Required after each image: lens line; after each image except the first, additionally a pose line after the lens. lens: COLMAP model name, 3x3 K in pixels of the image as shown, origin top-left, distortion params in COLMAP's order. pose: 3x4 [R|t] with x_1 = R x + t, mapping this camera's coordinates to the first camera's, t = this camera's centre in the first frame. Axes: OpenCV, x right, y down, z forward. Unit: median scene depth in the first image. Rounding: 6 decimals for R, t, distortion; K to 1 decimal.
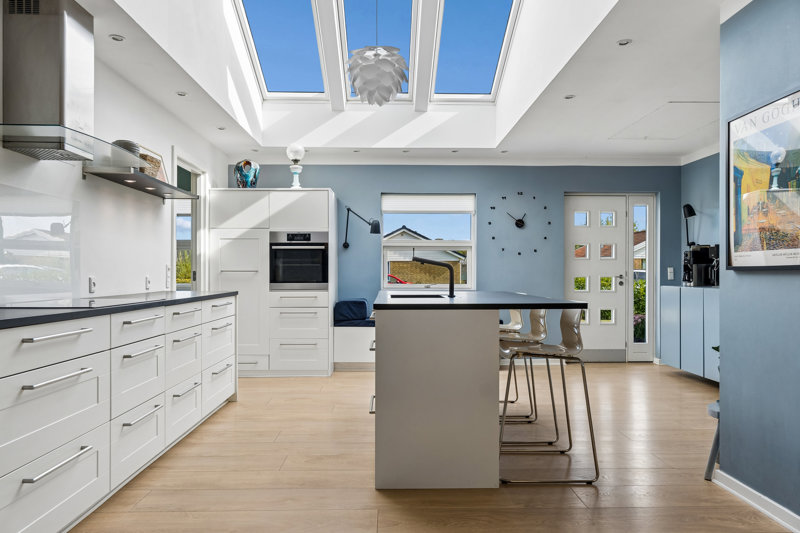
lens RADIAL K [[550.4, 0, 400.0], [0, 550.4, 266.5], [0, 0, 1]] dist [-0.002023, 0.003819]
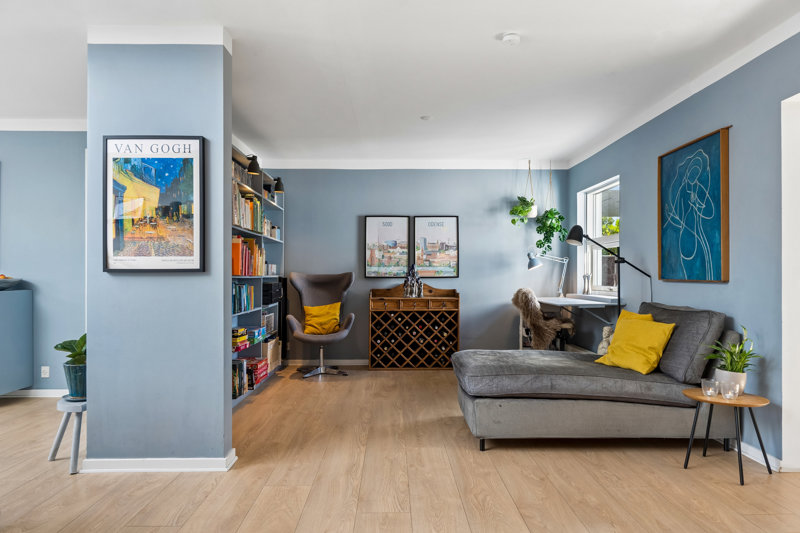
lens RADIAL K [[533.7, 0, 400.0], [0, 533.7, 266.5], [0, 0, 1]] dist [0.004215, 0.001432]
pose [[-0.004366, 0.013760, 0.999896, -0.233783], [-0.013194, 0.999817, -0.013816, 0.001084], [-0.999903, -0.013253, -0.004184, 0.200414]]
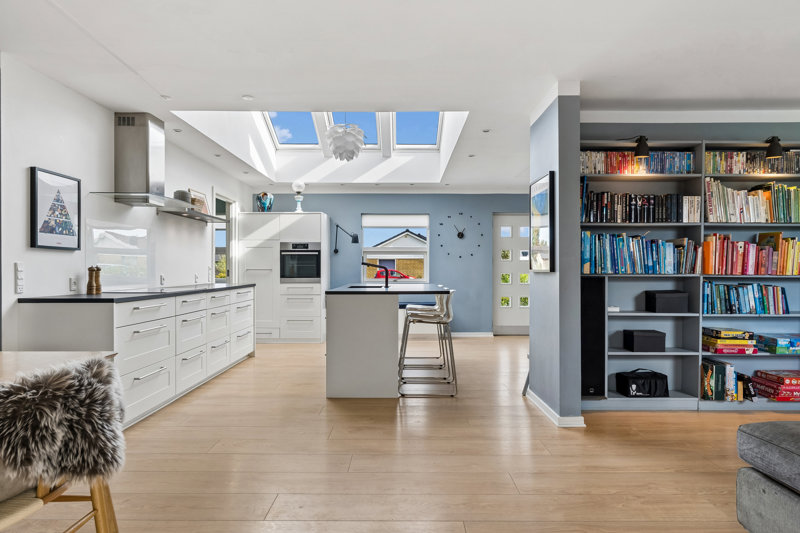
lens RADIAL K [[470.4, 0, 400.0], [0, 470.4, 266.5], [0, 0, 1]] dist [-0.000413, -0.000675]
pose [[0.999772, 0.000687, -0.021354, 0.106414], [-0.000509, 0.999965, 0.008326, -0.010675], [0.021359, -0.008313, 0.999737, -0.231167]]
